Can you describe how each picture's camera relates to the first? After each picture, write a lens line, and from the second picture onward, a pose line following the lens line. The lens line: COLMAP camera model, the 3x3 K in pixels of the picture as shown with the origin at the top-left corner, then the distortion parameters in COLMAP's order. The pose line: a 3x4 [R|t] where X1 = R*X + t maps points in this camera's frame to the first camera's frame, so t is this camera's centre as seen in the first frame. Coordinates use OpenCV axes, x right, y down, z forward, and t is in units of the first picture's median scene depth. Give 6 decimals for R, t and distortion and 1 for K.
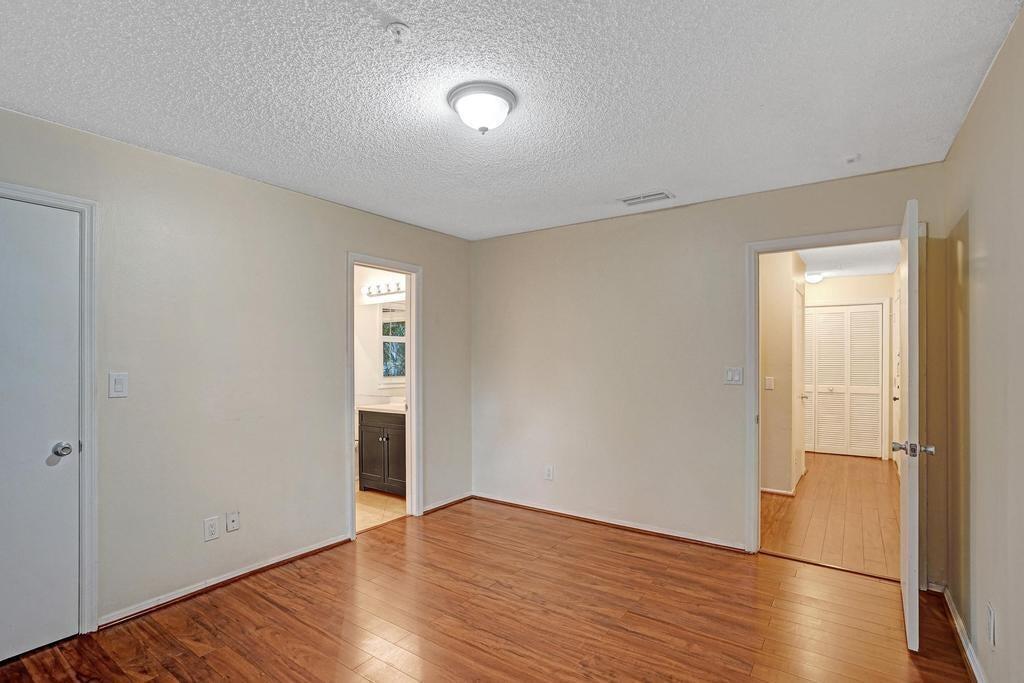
lens RADIAL K [[481.1, 0, 507.0], [0, 481.1, 362.0], [0, 0, 1]] dist [-0.060046, 0.000125]
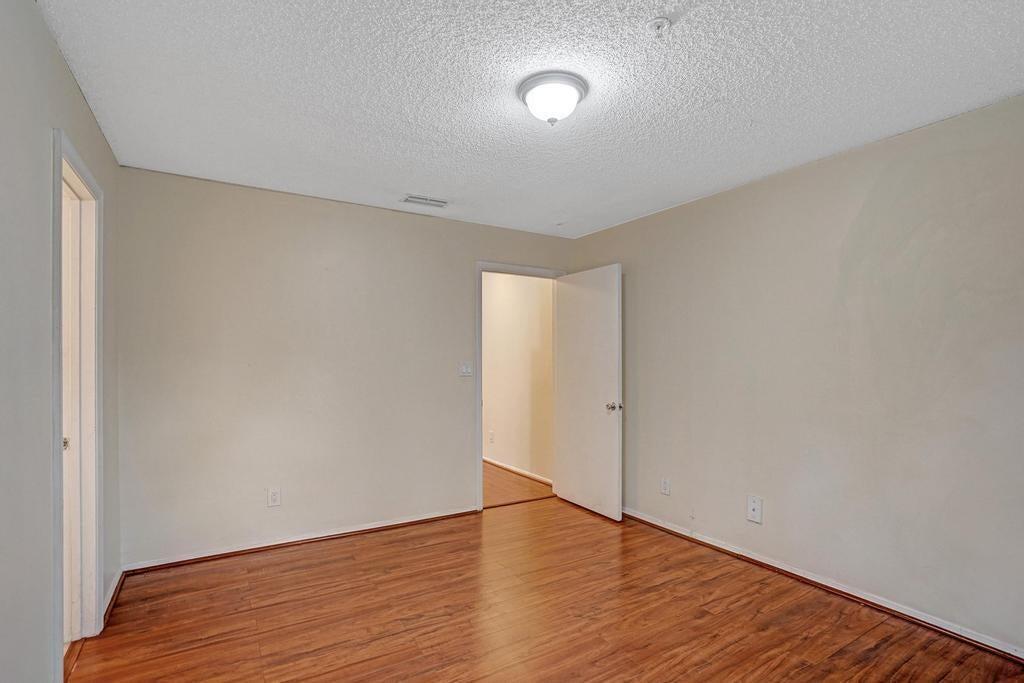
lens RADIAL K [[479.8, 0, 514.6], [0, 479.8, 353.0], [0, 0, 1]] dist [-0.030974, 0.000732]
pose [[0.399822, 0.005924, 0.916574, -0.564690], [0.000029, 0.999979, -0.006476, -0.002734], [-0.916593, 0.002616, 0.399813, 0.380243]]
